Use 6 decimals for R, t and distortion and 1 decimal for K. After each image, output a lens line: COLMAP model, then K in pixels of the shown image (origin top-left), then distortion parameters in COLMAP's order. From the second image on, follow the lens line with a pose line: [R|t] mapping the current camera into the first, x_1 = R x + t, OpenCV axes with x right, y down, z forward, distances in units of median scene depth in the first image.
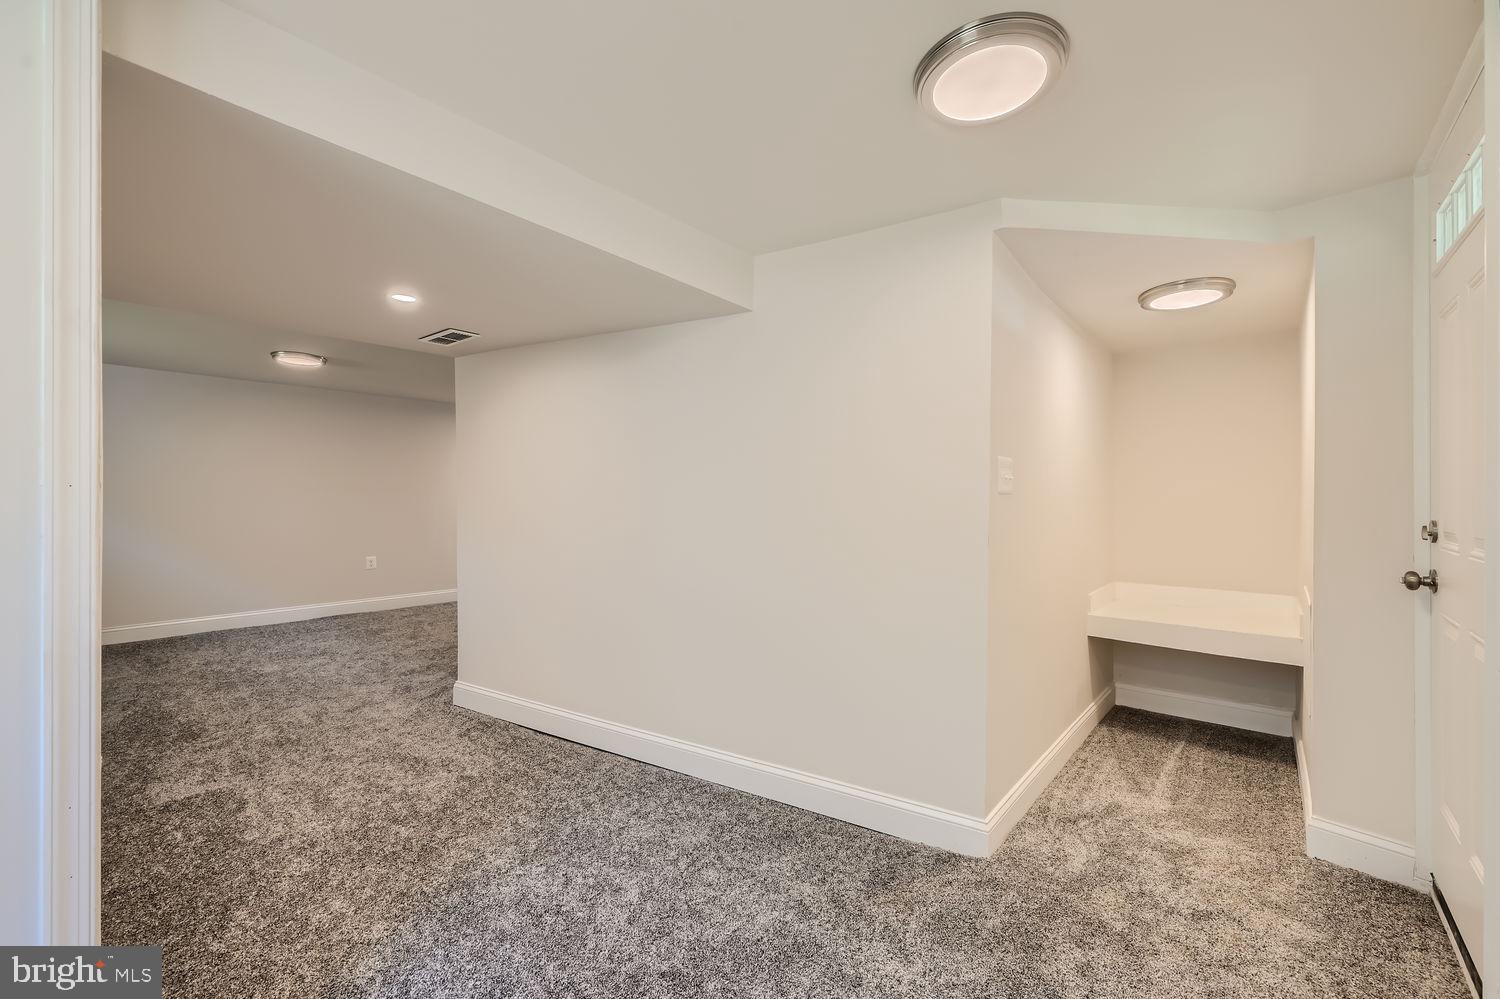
lens RADIAL K [[604.5, 0, 742.5], [0, 604.5, 497.9], [0, 0, 1]] dist [0.001369, 0.000463]
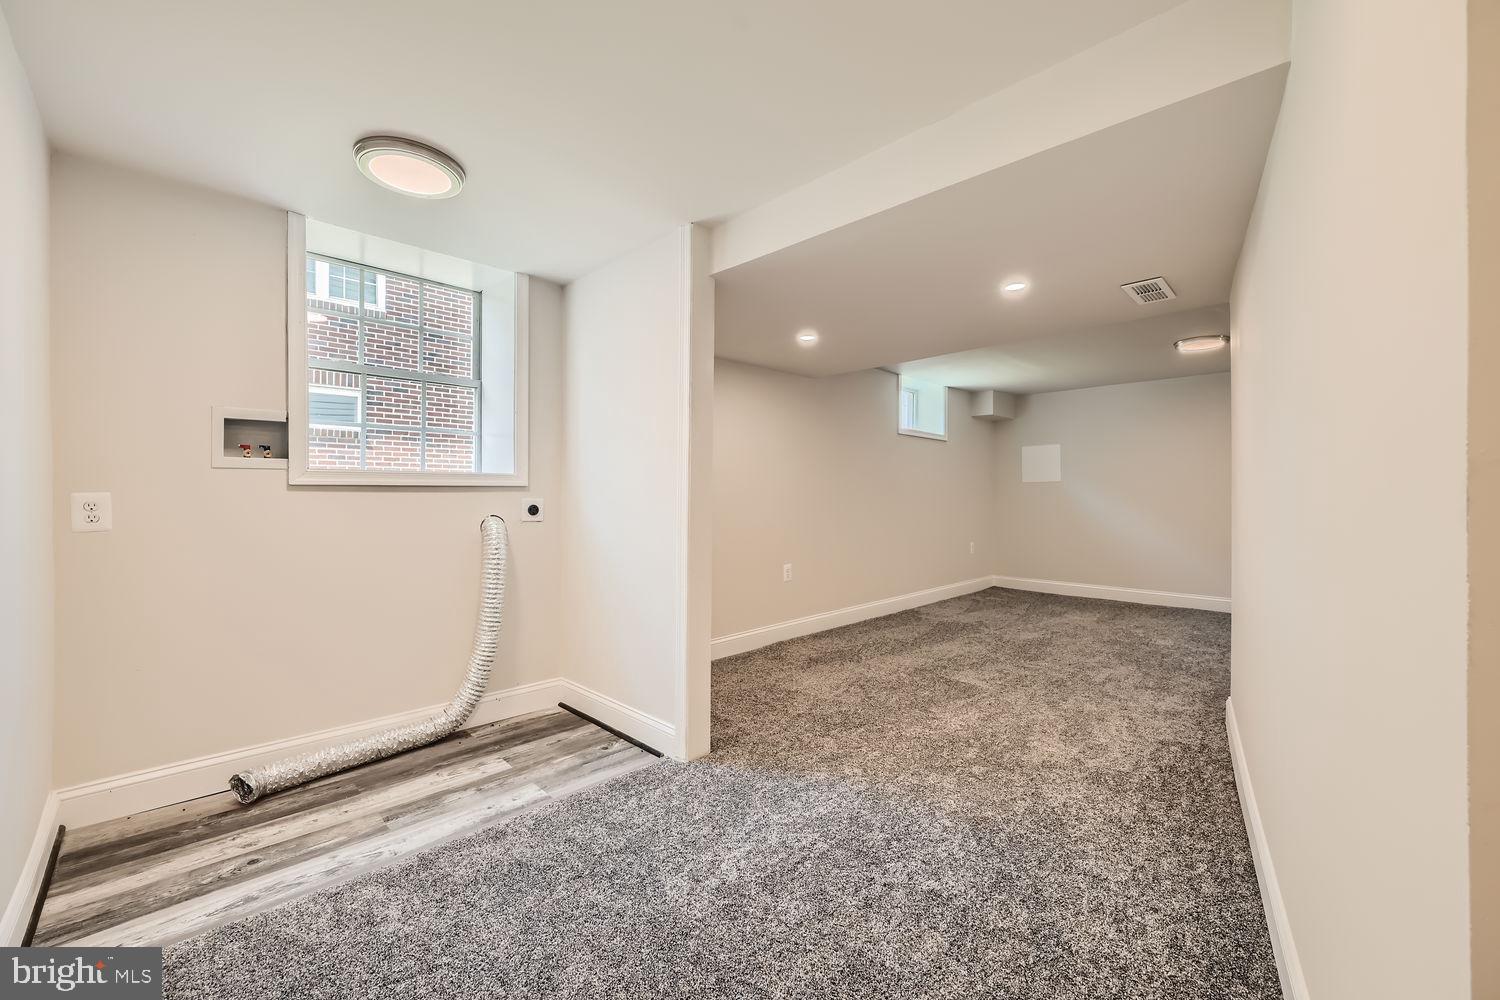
lens RADIAL K [[604.5, 0, 742.8], [0, 604.5, 497.6], [0, 0, 1]] dist [0.001369, 0.000463]
pose [[-0.094297, 0.003172, -0.995539, 0.516340], [-0.001205, 0.999994, 0.003300, 0.036797], [0.995543, 0.001511, -0.094292, 0.524895]]
